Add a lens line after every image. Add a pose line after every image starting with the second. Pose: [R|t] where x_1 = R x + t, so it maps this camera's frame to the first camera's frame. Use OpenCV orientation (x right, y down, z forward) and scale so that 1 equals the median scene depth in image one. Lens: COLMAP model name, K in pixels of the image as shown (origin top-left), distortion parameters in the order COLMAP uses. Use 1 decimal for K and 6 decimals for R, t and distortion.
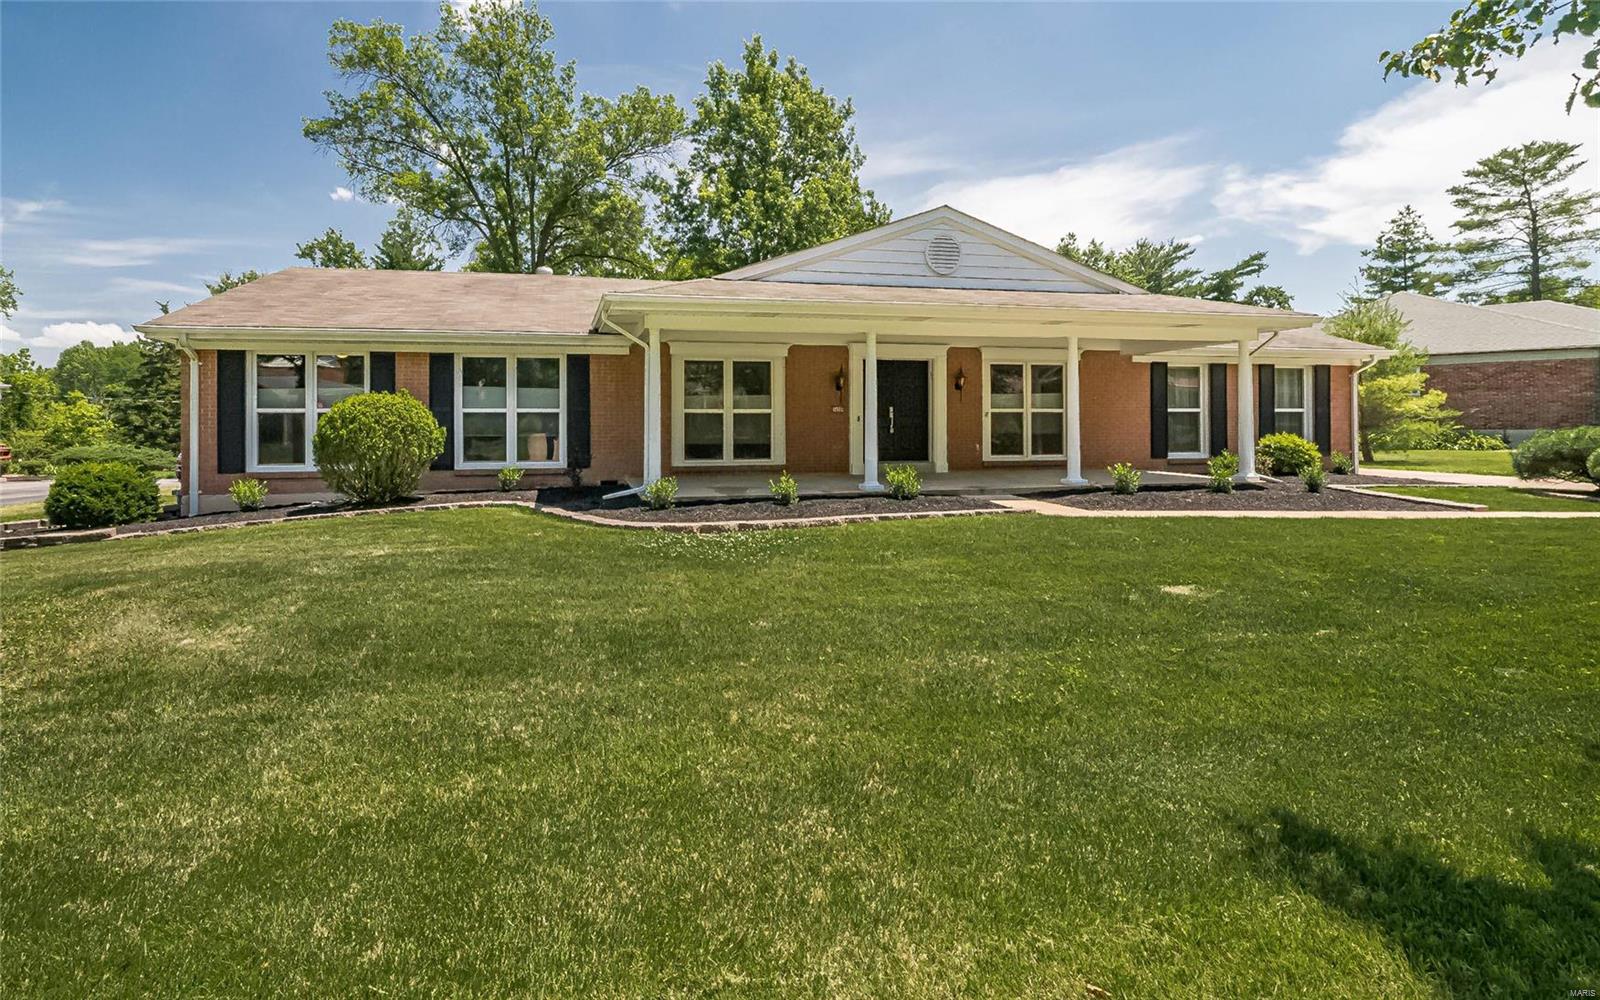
lens RADIAL K [[752.5, 0, 662.5], [0, 752.5, 443.2], [0, 0, 1]] dist [-0.005648, 0.002729]
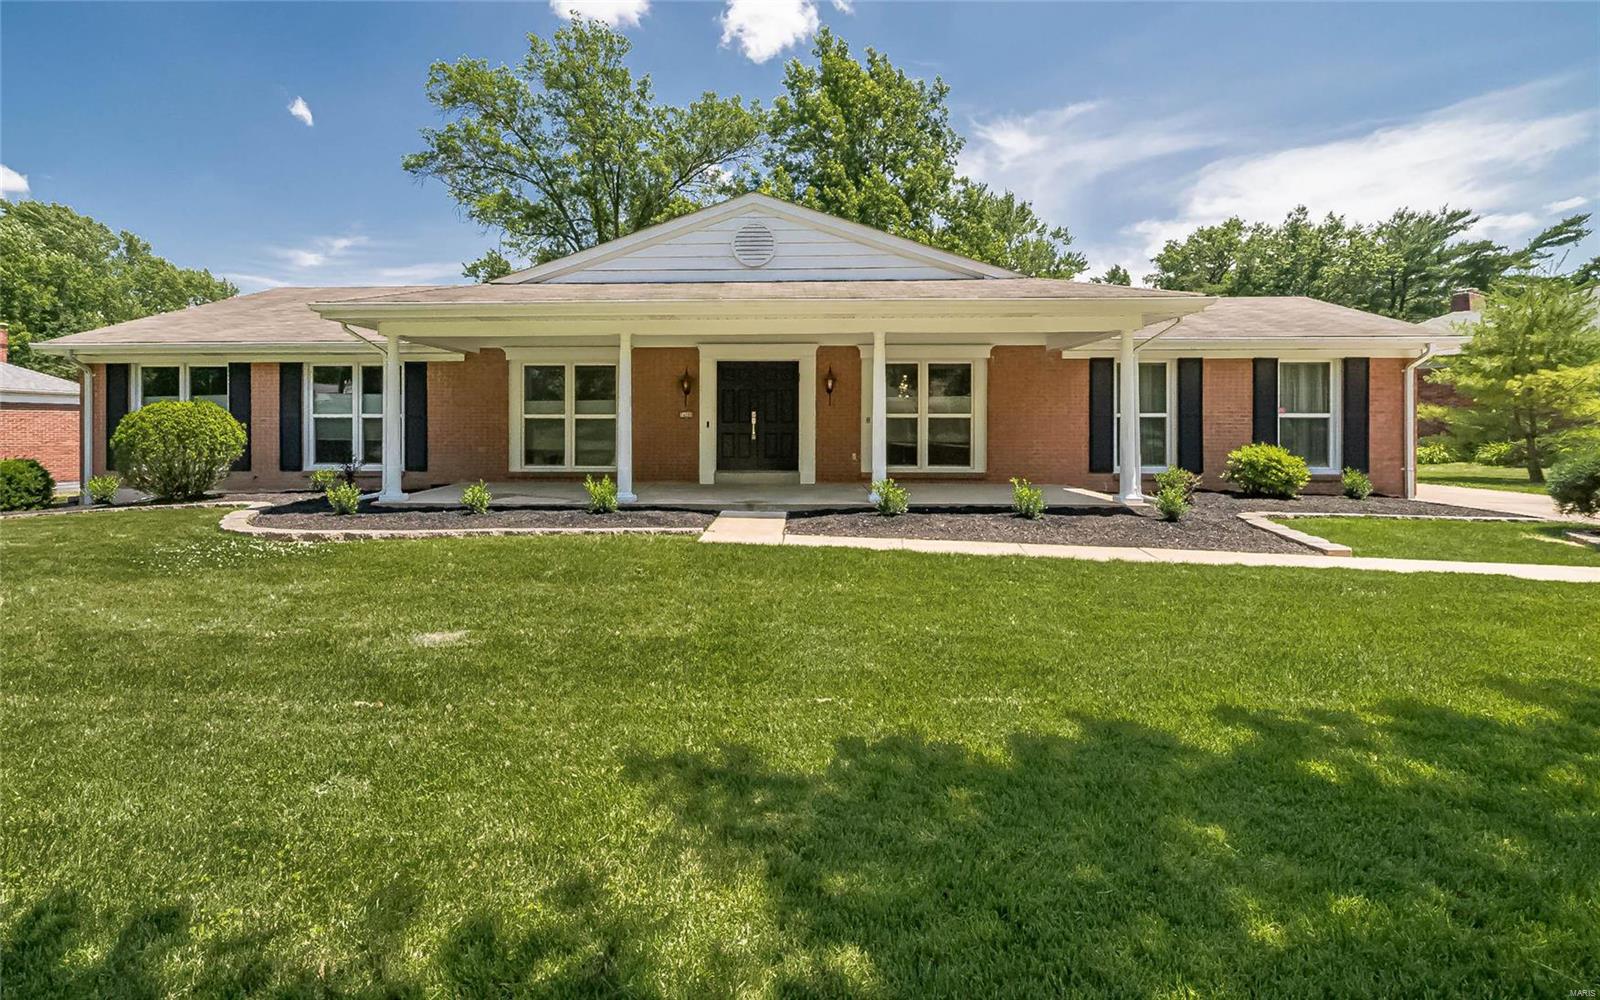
lens RADIAL K [[752.5, 0, 780.8], [0, 752.5, 426.0], [0, 0, 1]] dist [-0.005648, 0.002729]
pose [[0.969764, 0.003924, -0.244011, 0.553812], [-0.010712, 0.999591, -0.026498, -0.006927], [0.243808, 0.028311, 0.969410, 0.113695]]
